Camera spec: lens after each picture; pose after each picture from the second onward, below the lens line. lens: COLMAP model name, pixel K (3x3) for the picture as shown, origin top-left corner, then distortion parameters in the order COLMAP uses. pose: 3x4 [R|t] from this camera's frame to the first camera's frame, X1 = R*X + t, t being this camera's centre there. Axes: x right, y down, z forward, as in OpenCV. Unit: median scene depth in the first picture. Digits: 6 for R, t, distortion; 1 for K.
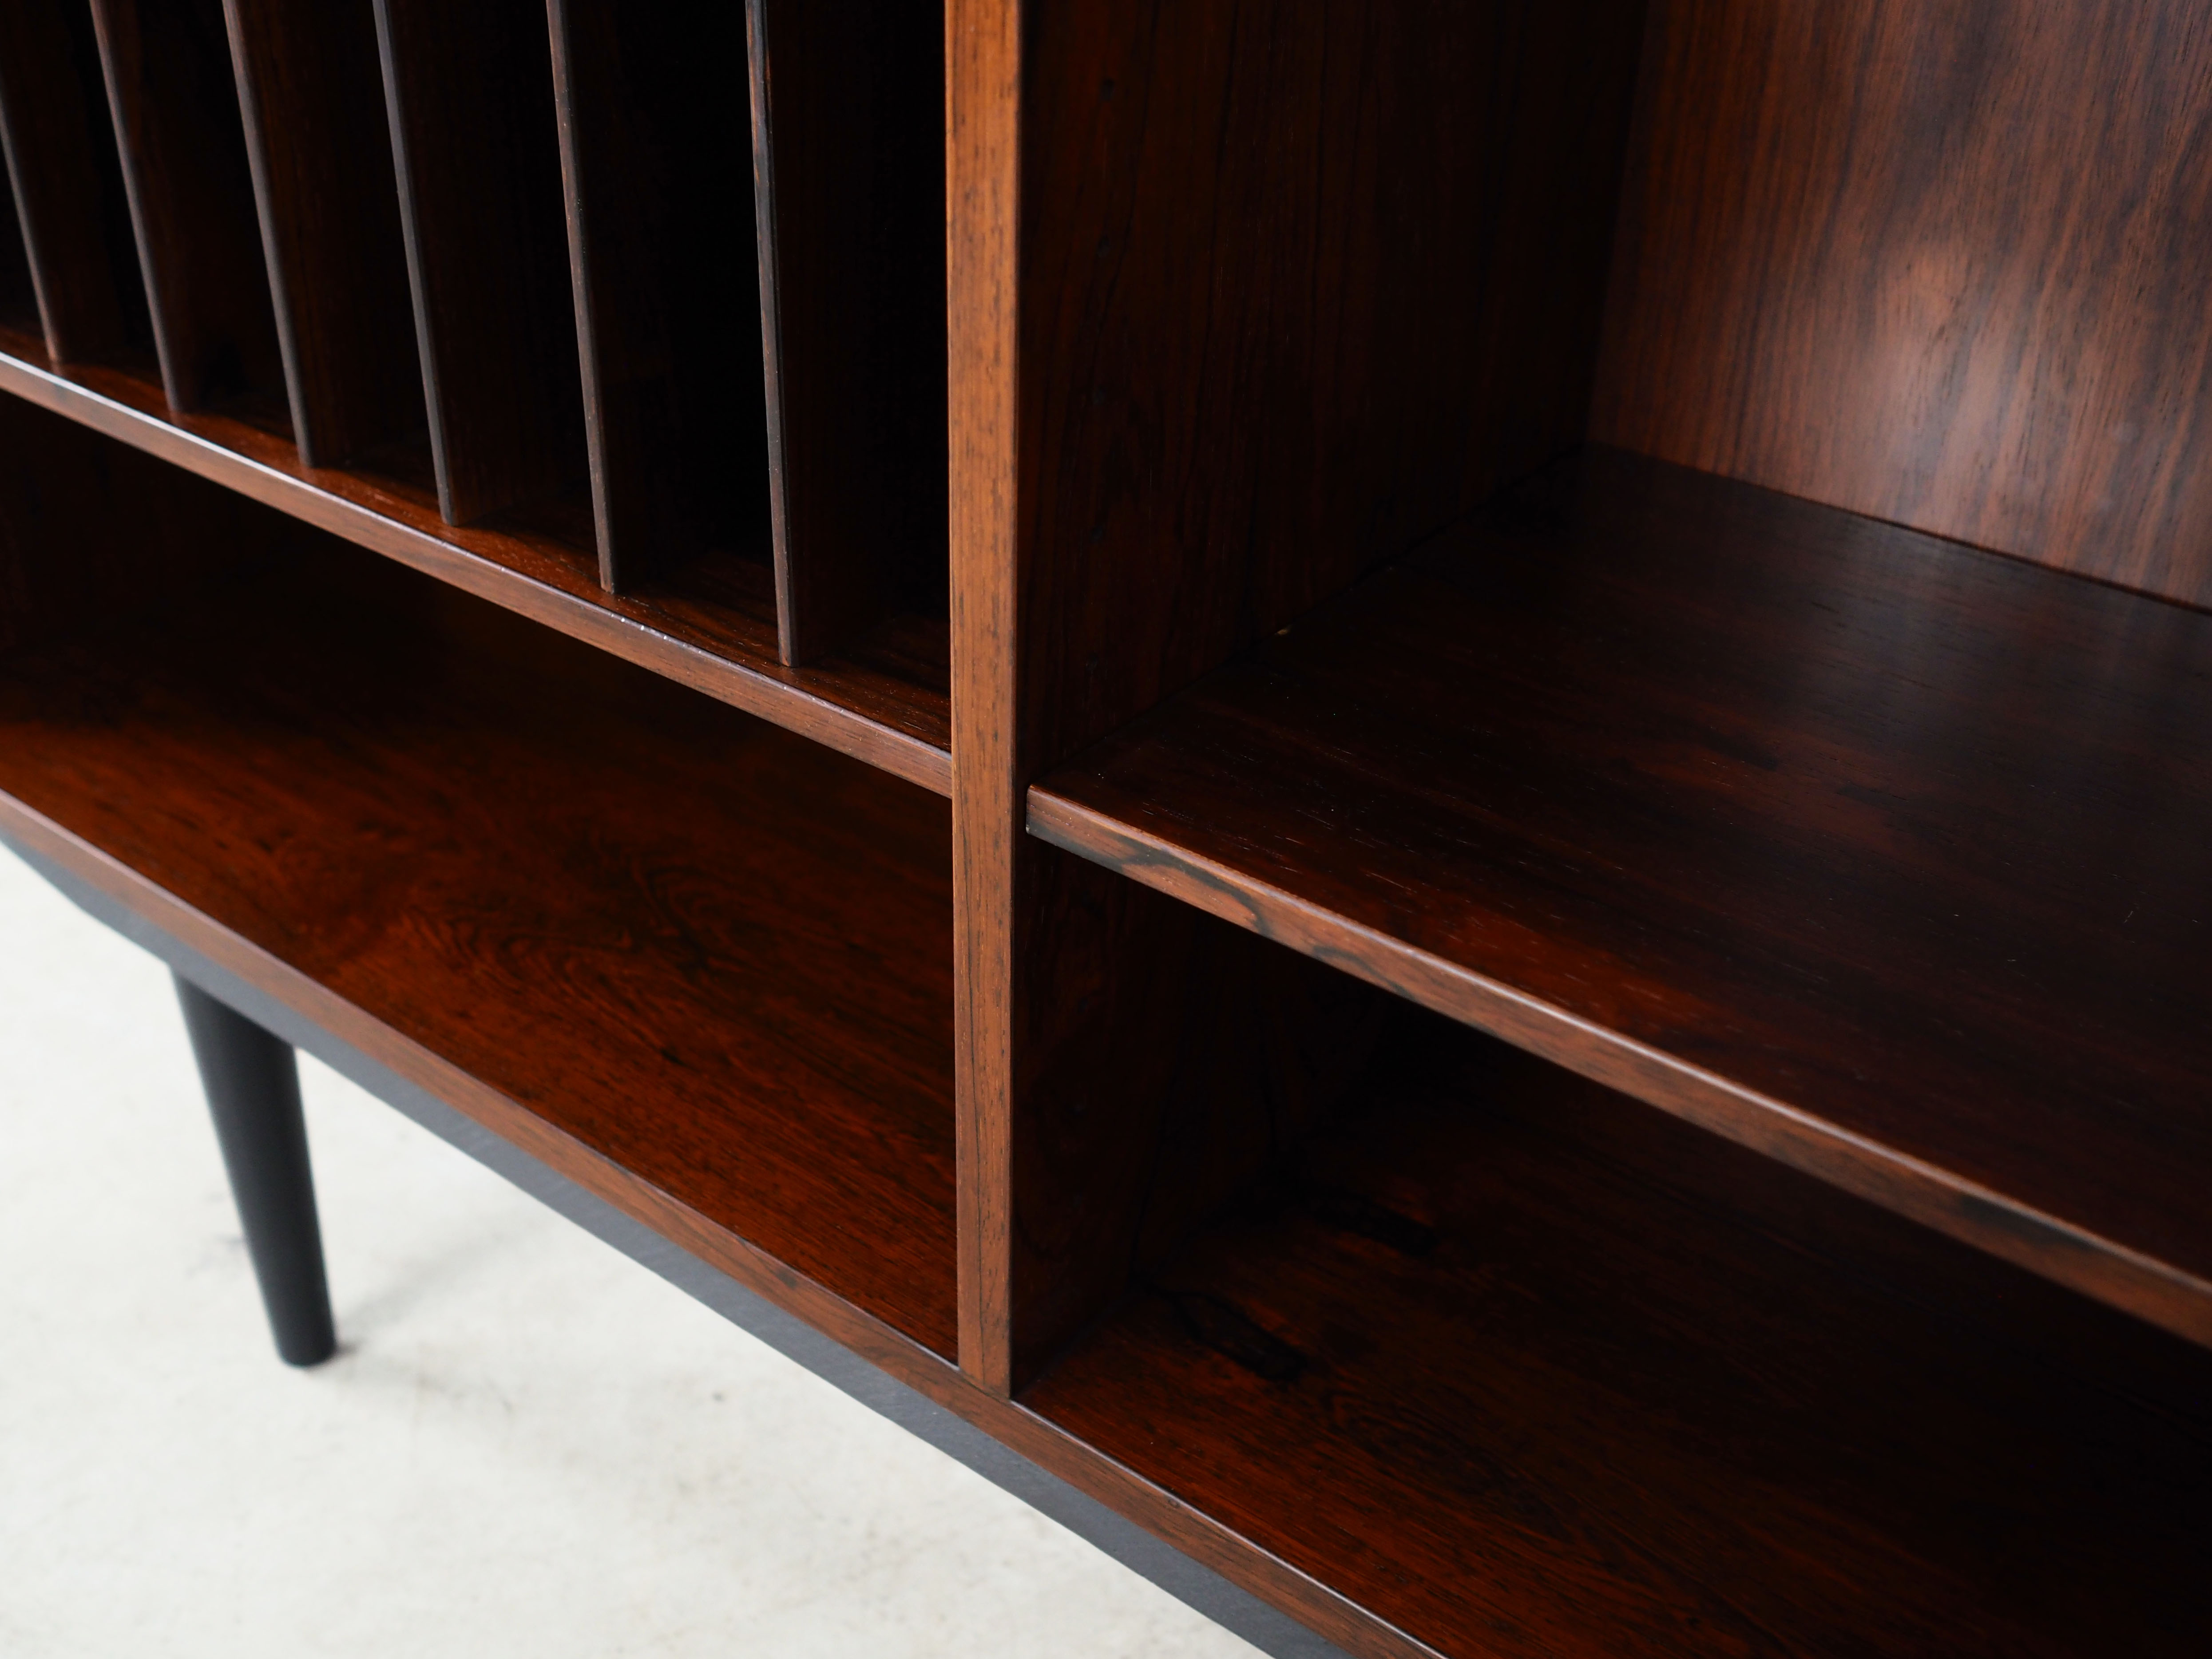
lens RADIAL K [[2222.5, 0, 1204.2], [0, 2222.5, 835.4], [0, 0, 1]] dist [-0.017752, -0.005782]
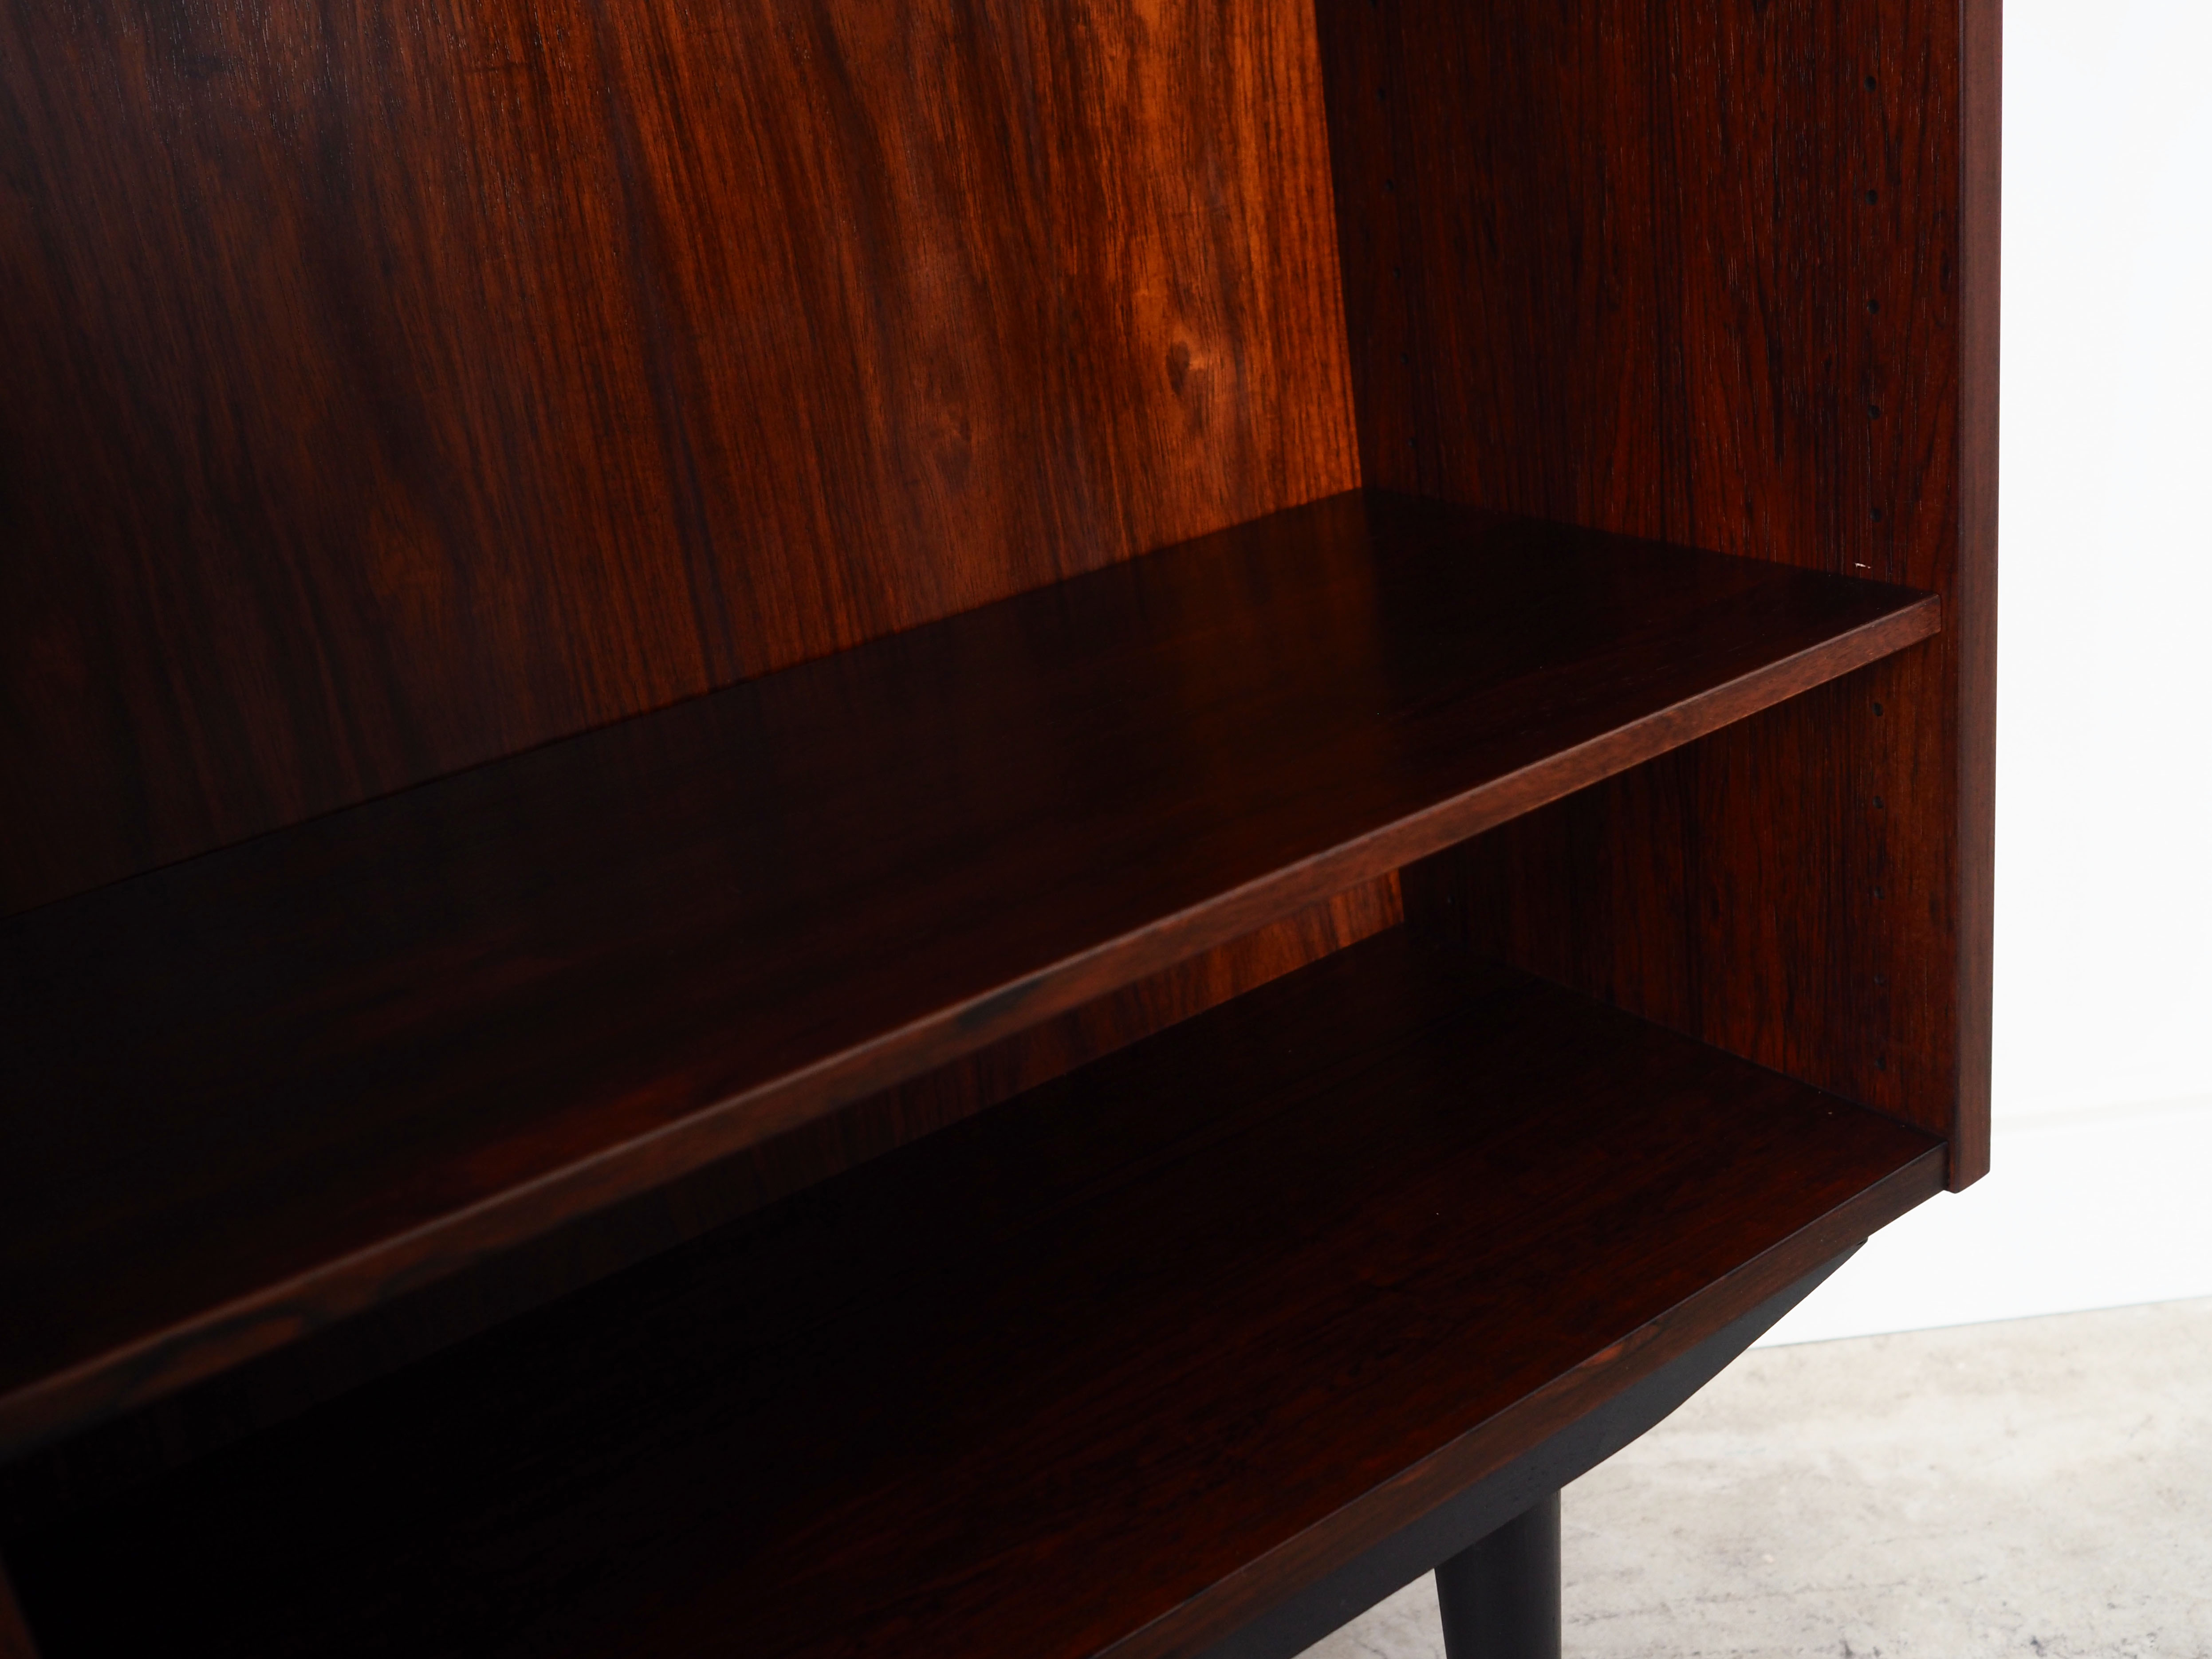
lens RADIAL K [[2222.5, 0, 1204.2], [0, 2222.5, 835.4], [0, 0, 1]] dist [-0.017752, -0.005782]
pose [[0.307393, -0.431246, 0.848255, -0.397323], [0.604971, 0.776641, 0.175607, -0.038409], [-0.734520, 0.459190, 0.499625, 0.127501]]
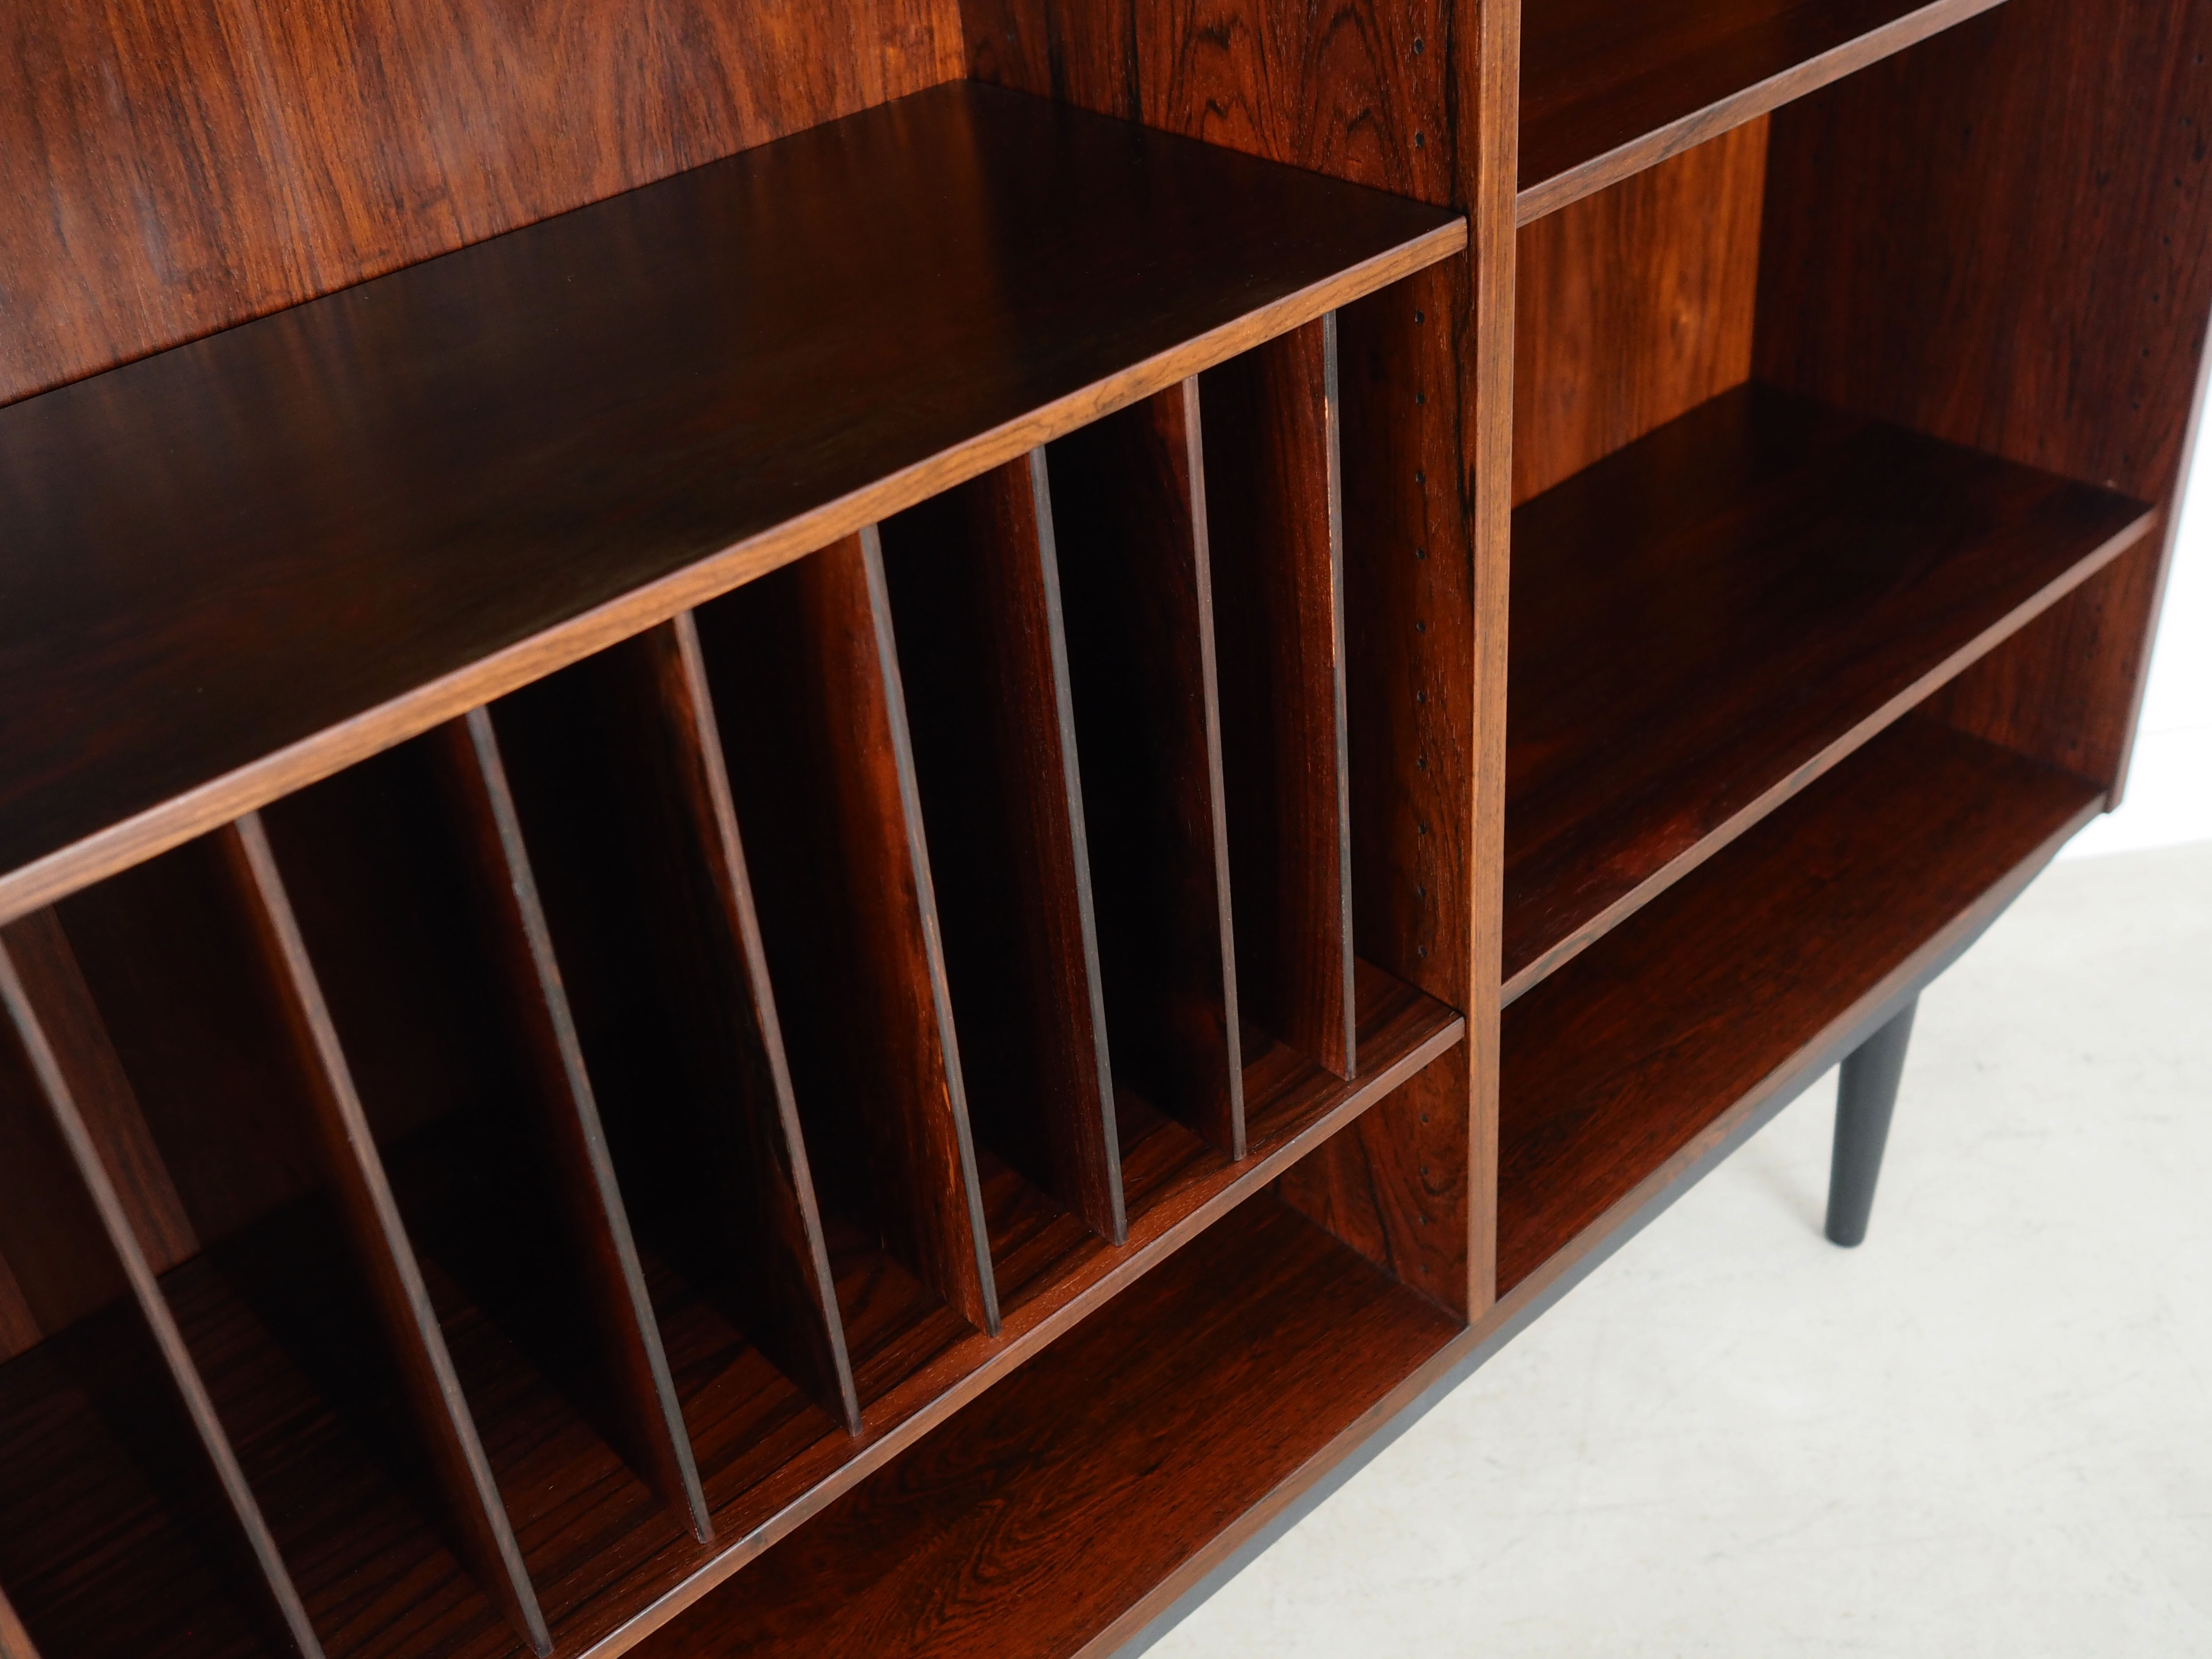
lens RADIAL K [[2242.5, 0, 1130.8], [0, 2242.5, 765.5], [0, 0, 1]] dist [-0.022201, -0.009124]
pose [[0.205533, -0.595828, 0.776366, -1.157450], [0.578524, 0.713823, 0.394672, -0.838283], [-0.789345, 0.368028, 0.491415, 0.179047]]
